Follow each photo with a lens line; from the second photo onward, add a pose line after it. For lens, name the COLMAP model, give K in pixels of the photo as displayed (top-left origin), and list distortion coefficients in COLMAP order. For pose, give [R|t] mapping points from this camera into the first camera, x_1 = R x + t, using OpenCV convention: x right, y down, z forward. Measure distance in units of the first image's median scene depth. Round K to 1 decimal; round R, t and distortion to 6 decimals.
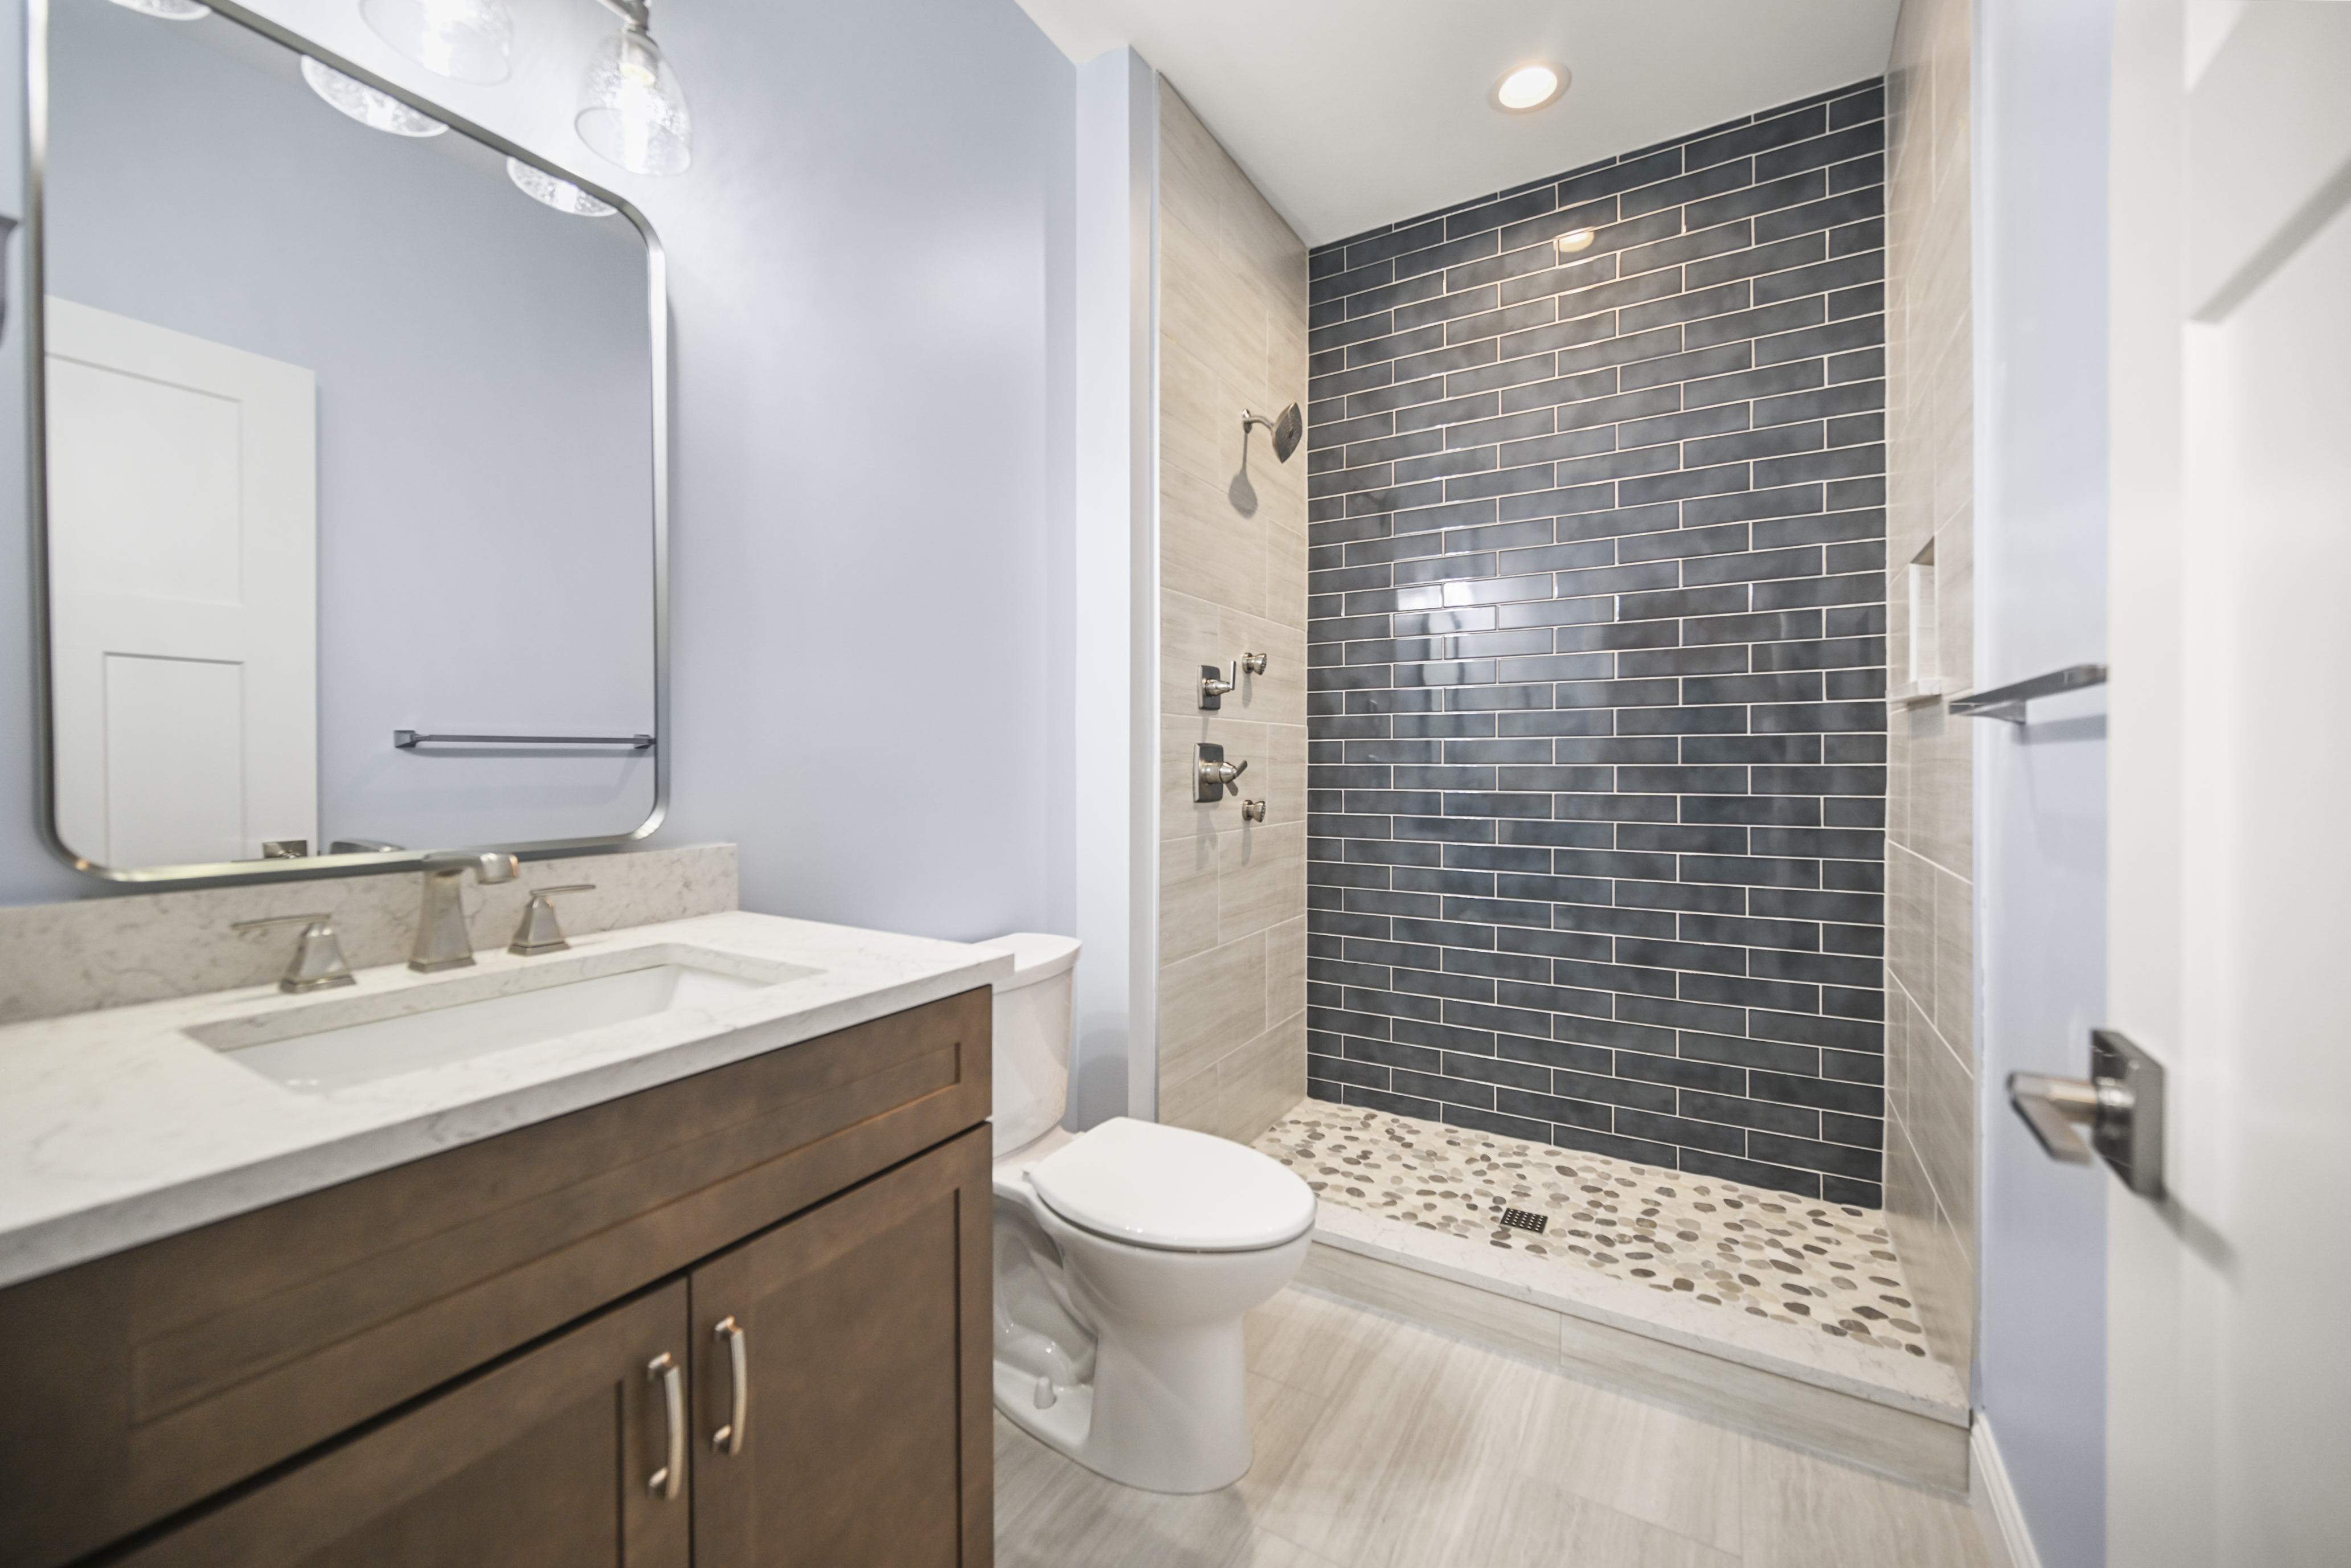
lens RADIAL K [[937.0, 0, 1157.8], [0, 937.0, 757.5], [0, 0, 1]] dist [-0.002244, -0.000157]
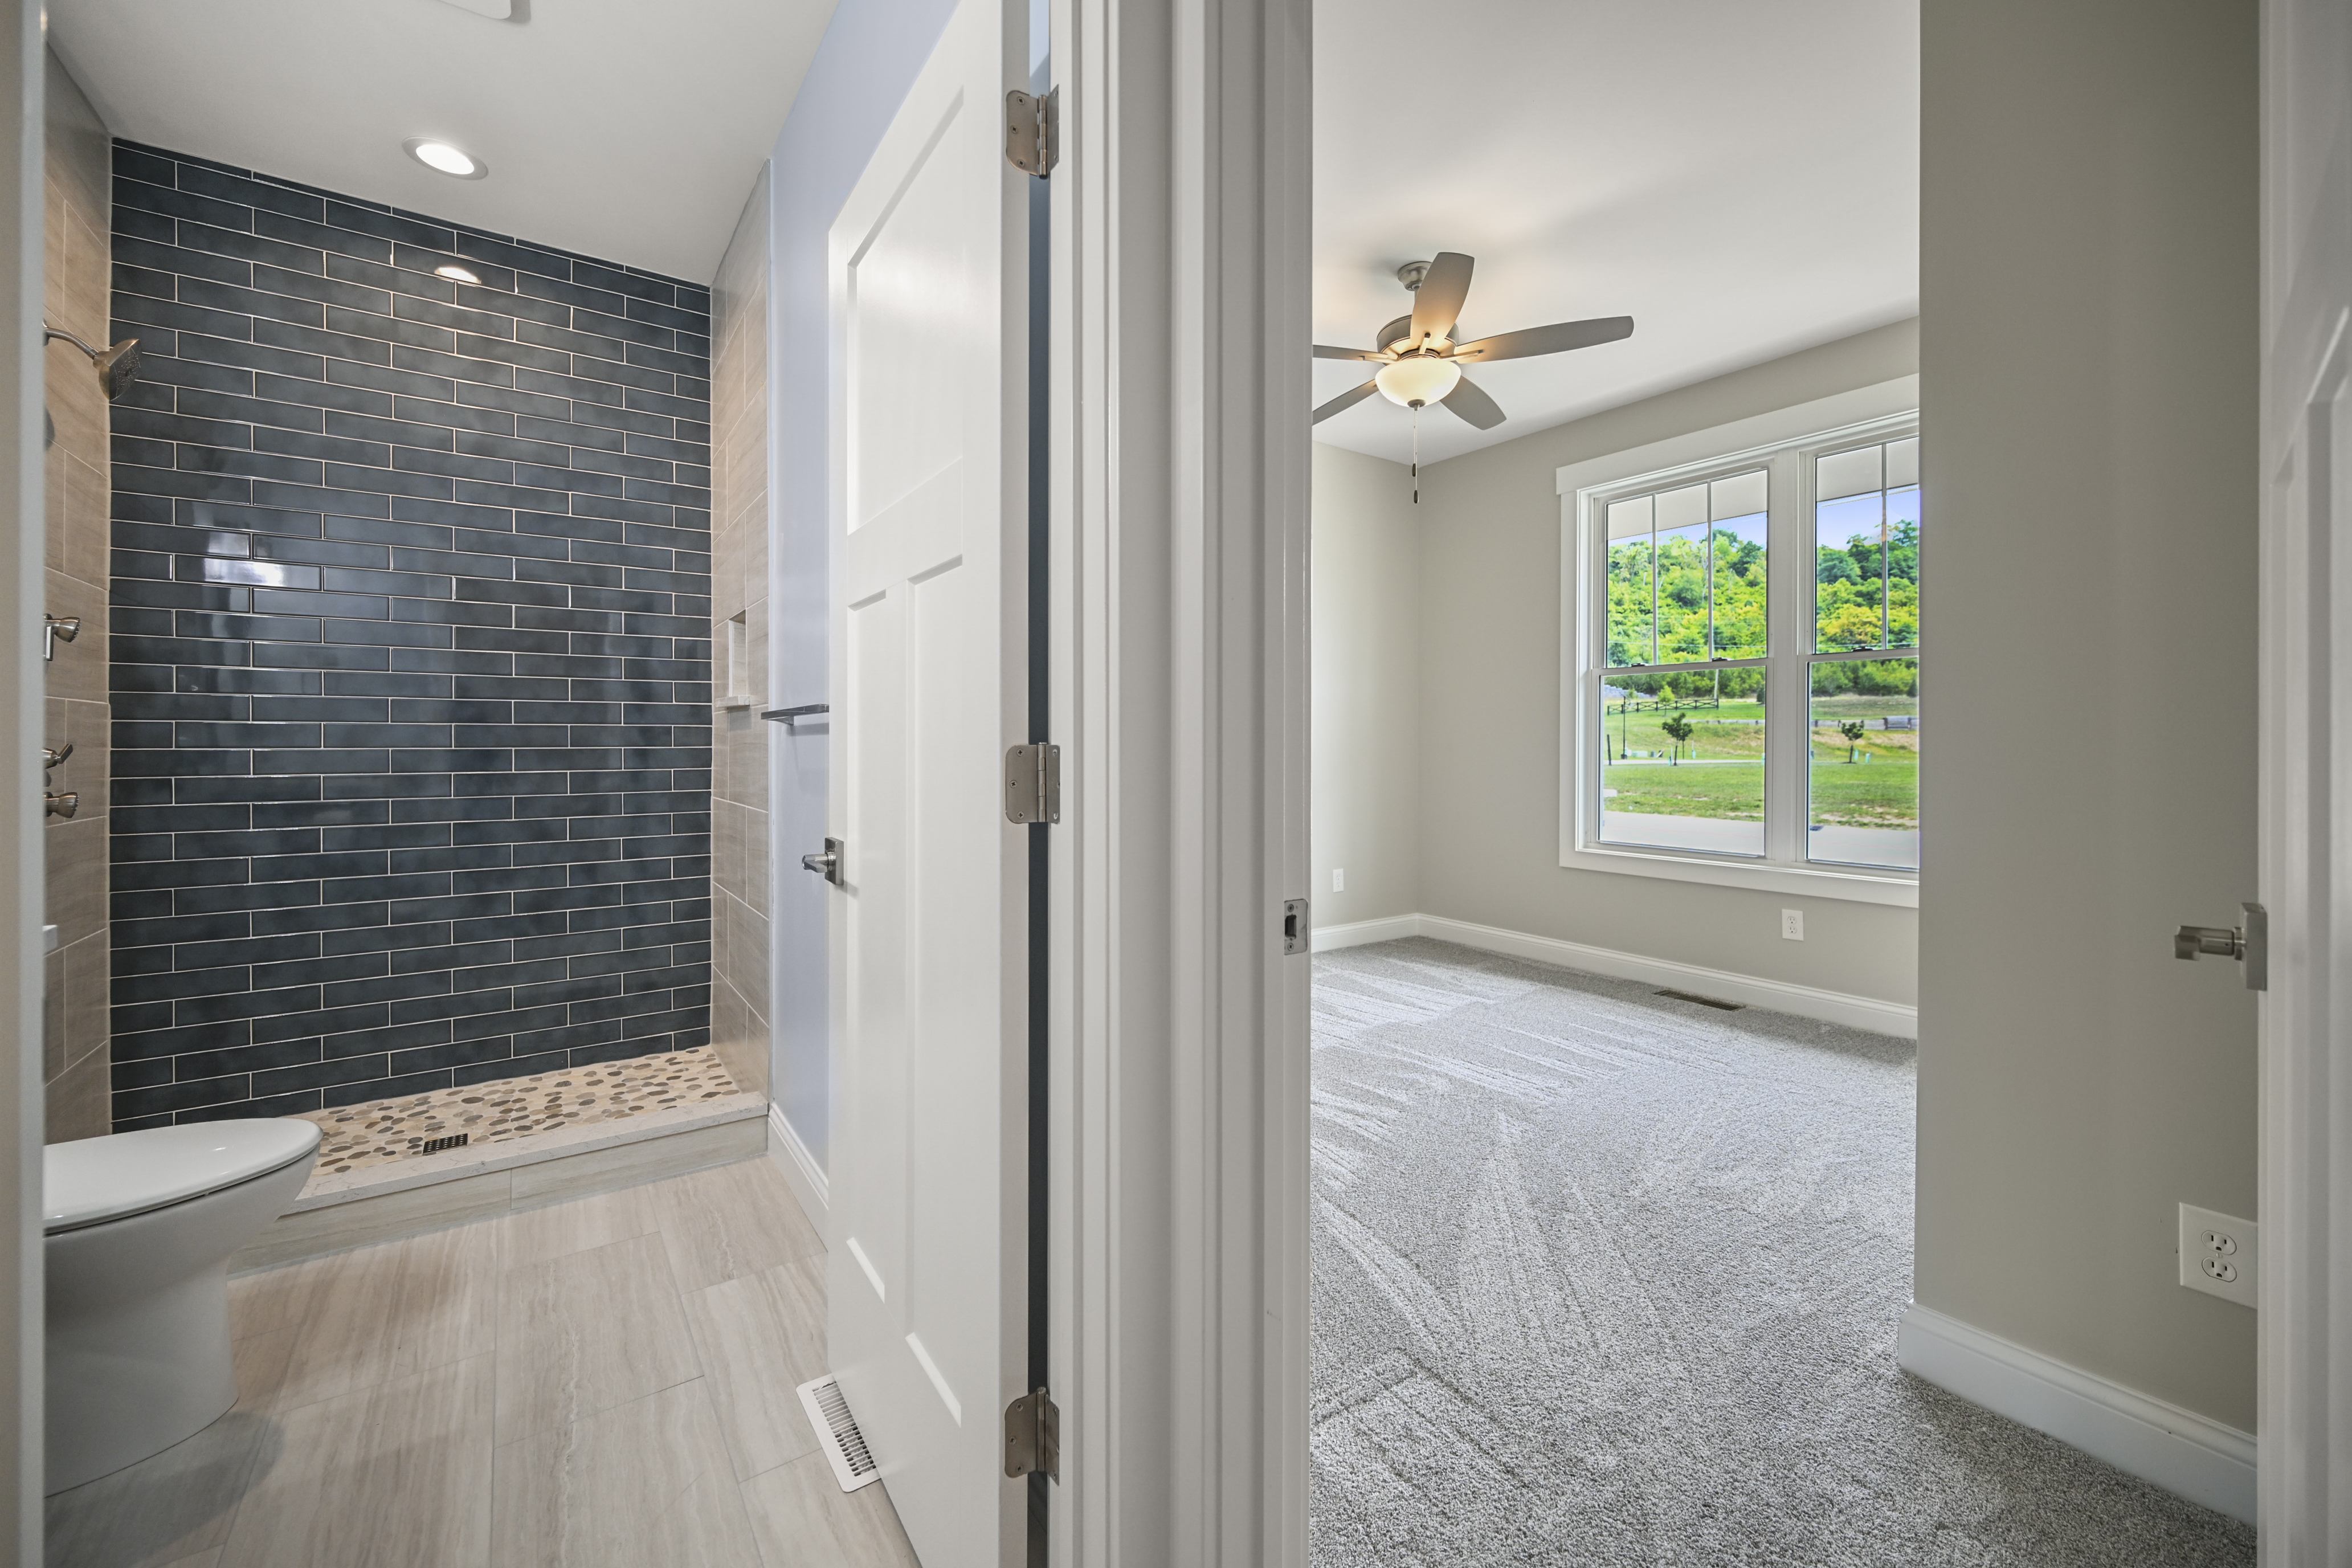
lens RADIAL K [[937.4, 0, 1158.3], [0, 937.4, 757.5], [0, 0, 1]] dist [-0.002244, -0.000157]
pose [[0.413897, -0.012832, 0.910233, -0.278211], [-0.003242, 0.999874, 0.015570, -0.001455], [-0.910318, -0.009395, 0.413803, -0.261511]]
